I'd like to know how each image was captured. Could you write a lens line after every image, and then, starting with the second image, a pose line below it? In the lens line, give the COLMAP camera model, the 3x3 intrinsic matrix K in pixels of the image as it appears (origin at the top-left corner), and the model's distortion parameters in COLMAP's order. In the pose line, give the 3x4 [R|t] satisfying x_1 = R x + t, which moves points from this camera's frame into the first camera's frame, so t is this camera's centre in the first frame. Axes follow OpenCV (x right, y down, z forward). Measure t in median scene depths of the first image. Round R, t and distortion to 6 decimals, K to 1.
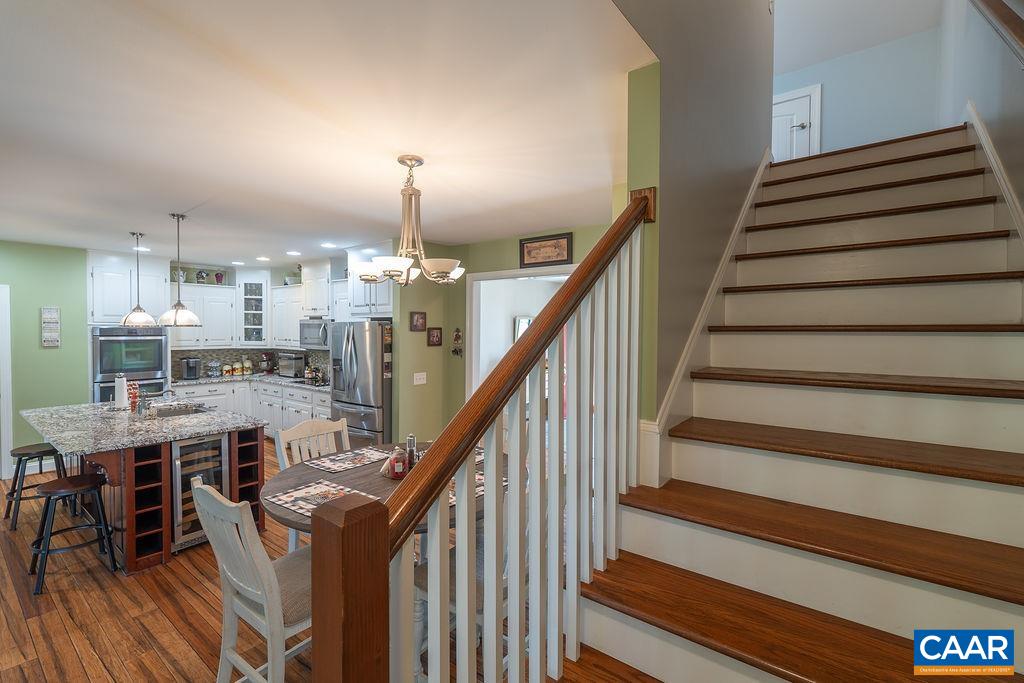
lens RADIAL K [[462.5, 0, 510.1], [0, 462.5, 332.5], [0, 0, 1]] dist [-0.004676, 0.000593]
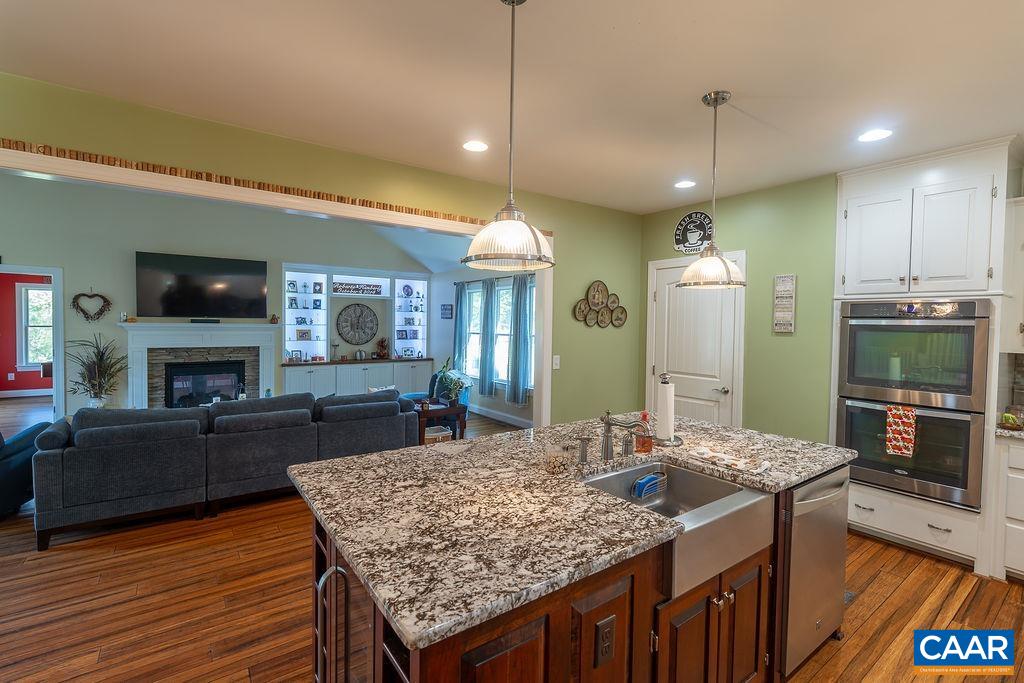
lens RADIAL K [[462.5, 0, 513.6], [0, 462.5, 336.7], [0, 0, 1]] dist [-0.004676, 0.000593]
pose [[-0.267966, 0.019597, -0.963229, -0.197113], [-0.027869, 0.999217, 0.028082, 0.024465], [0.963025, 0.034369, -0.267210, 0.677396]]
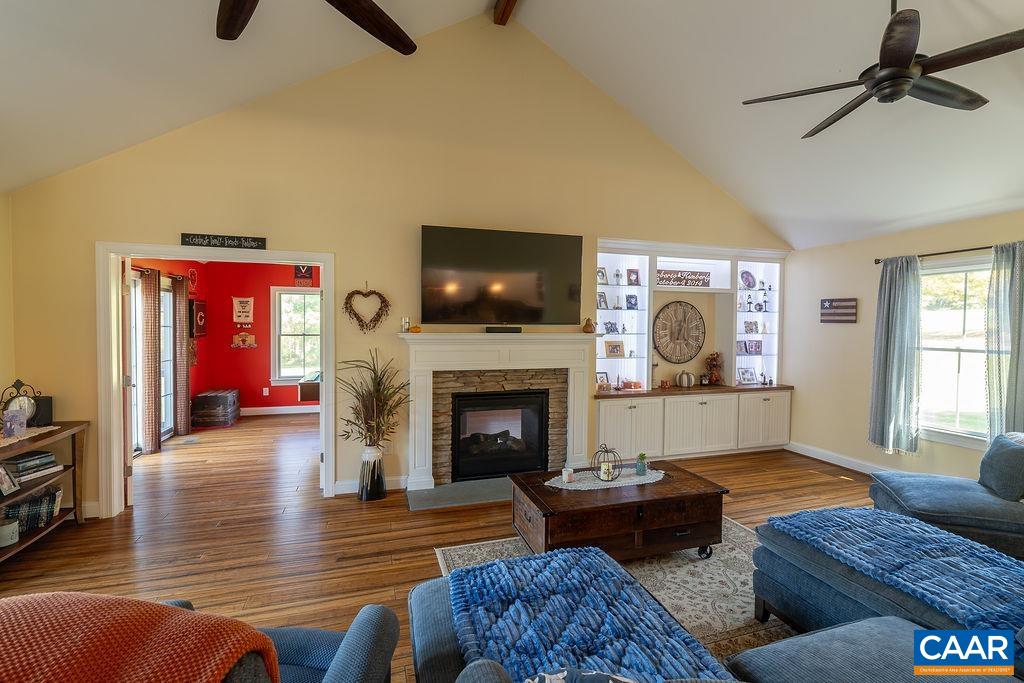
lens RADIAL K [[462.5, 0, 511.2], [0, 462.5, 335.9], [0, 0, 1]] dist [-0.004676, 0.000593]
pose [[-0.561772, 0.010667, -0.827224, -0.460054], [-0.020683, 0.999423, 0.026933, 0.028343], [0.827034, 0.032240, -0.561227, 0.111489]]
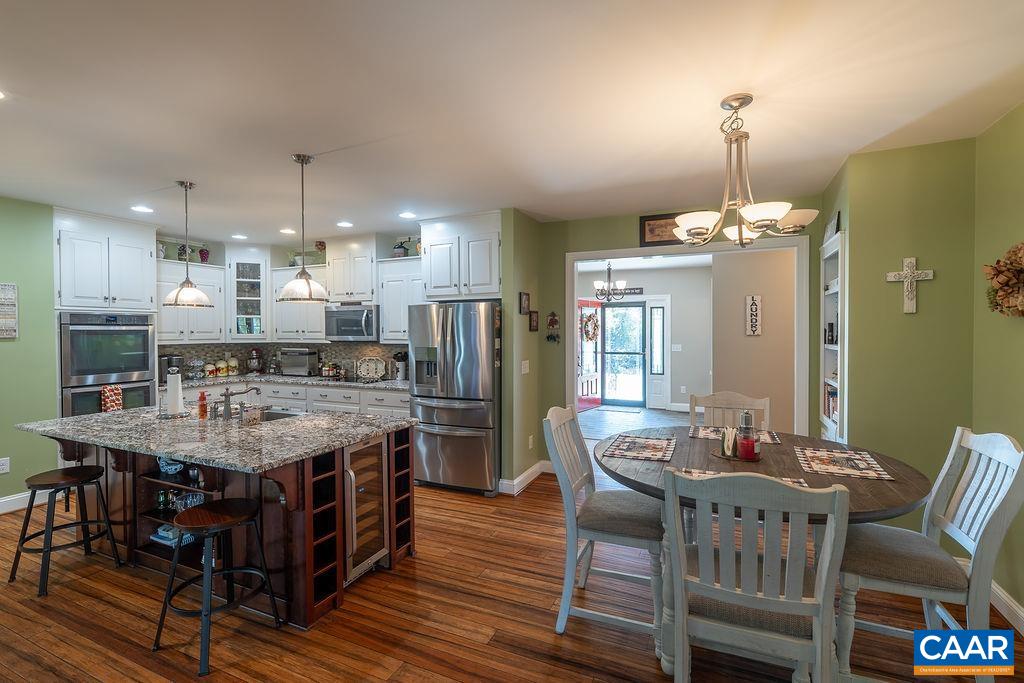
lens RADIAL K [[462.5, 0, 509.3], [0, 462.5, 336.8], [0, 0, 1]] dist [-0.004676, 0.000593]
pose [[0.970553, -0.011904, 0.240594, -0.348666], [0.010941, 0.999926, 0.005339, 0.028255], [-0.240640, -0.002549, 0.970611, 0.102194]]
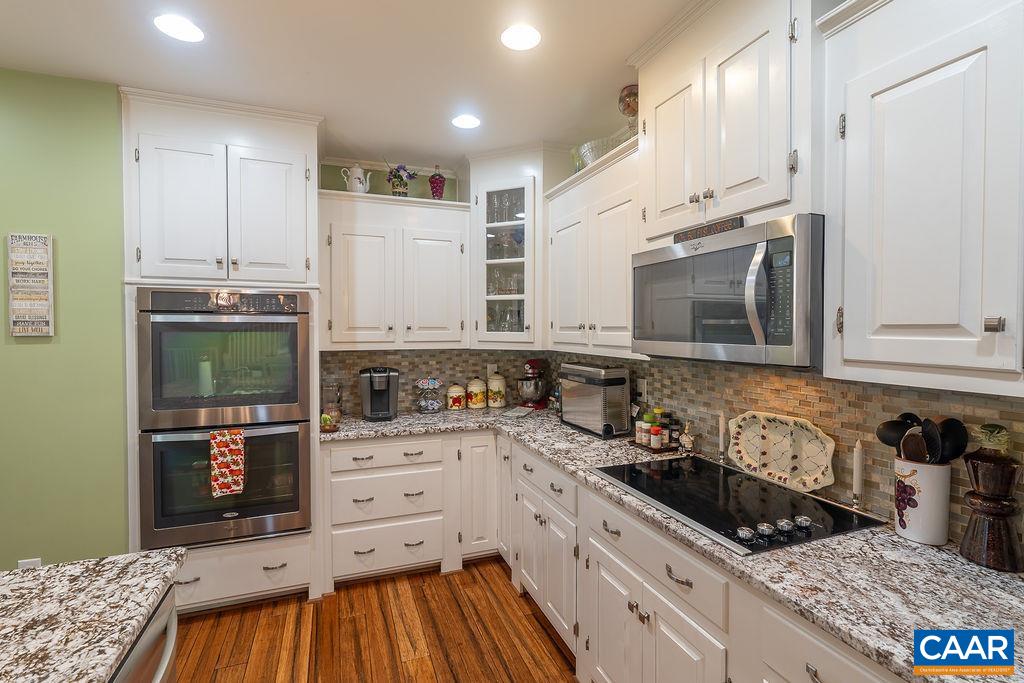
lens RADIAL K [[462.5, 0, 508.4], [0, 462.5, 337.4], [0, 0, 1]] dist [-0.004676, 0.000593]
pose [[0.854765, 0.003764, -0.519002, -0.389042], [-0.001289, 0.999986, 0.005130, 0.024336], [0.519014, -0.003716, 0.854758, 0.745238]]
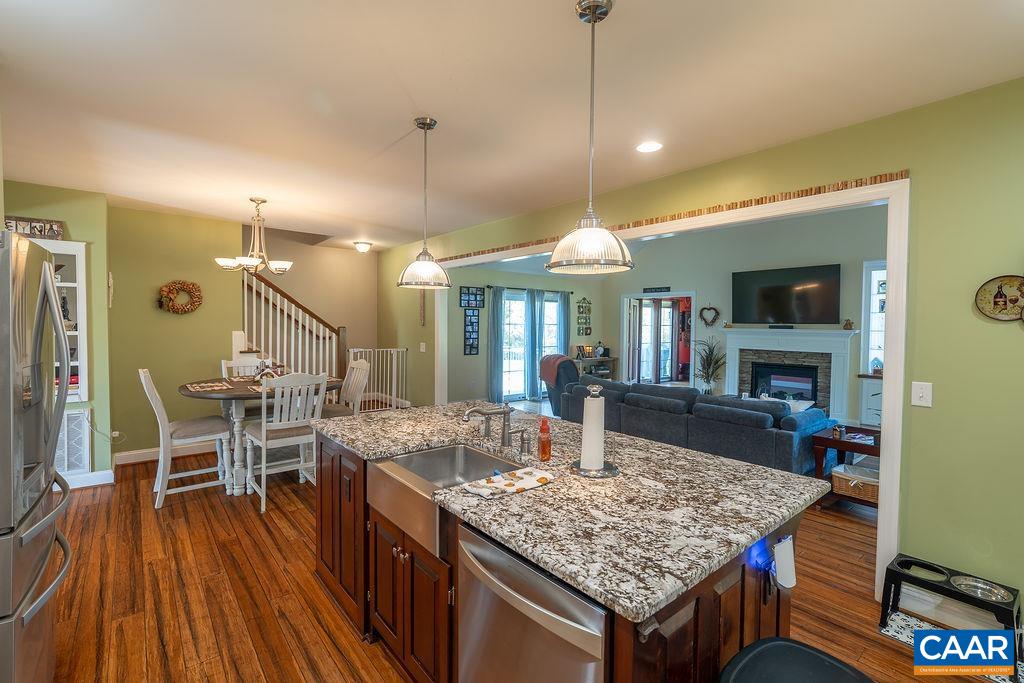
lens RADIAL K [[462.5, 0, 510.2], [0, 462.5, 337.0], [0, 0, 1]] dist [-0.004676, 0.000593]
pose [[-0.978498, -0.020026, 0.205280, -0.598168], [-0.010912, 0.998908, 0.045433, 0.017985], [-0.205965, 0.042216, -0.977648, 0.998225]]
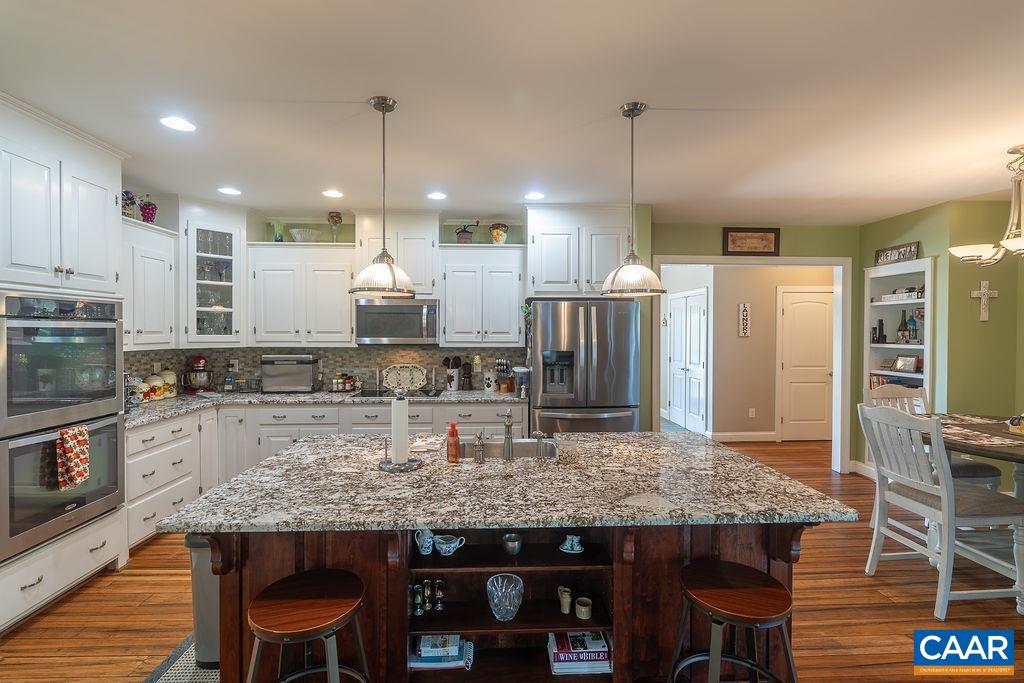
lens RADIAL K [[462.5, 0, 509.8], [0, 462.5, 334.4], [0, 0, 1]] dist [-0.004676, 0.000593]
pose [[0.755667, -0.008539, 0.654901, -0.749342], [0.008789, 0.999957, 0.002896, 0.022548], [-0.654897, 0.003567, 0.755709, 0.394379]]
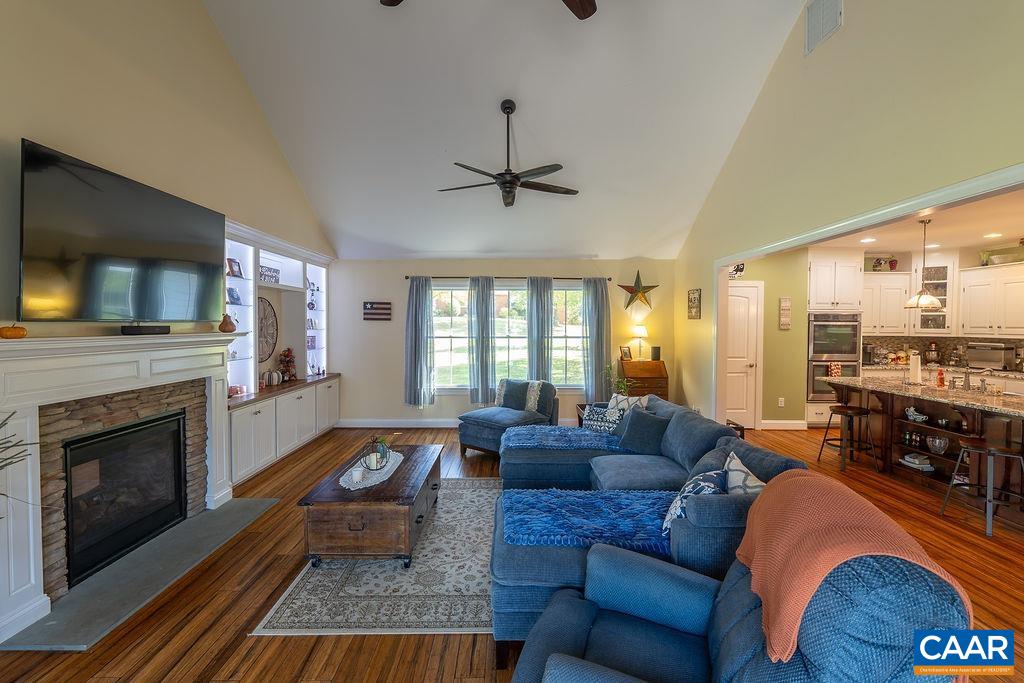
lens RADIAL K [[462.5, 0, 514.3], [0, 462.5, 337.8], [0, 0, 1]] dist [-0.004676, 0.000593]
pose [[0.631697, 0.019715, -0.774964, -0.420819], [-0.010055, 0.999801, 0.017239, 0.033937], [0.775150, -0.003098, 0.631770, -0.293756]]
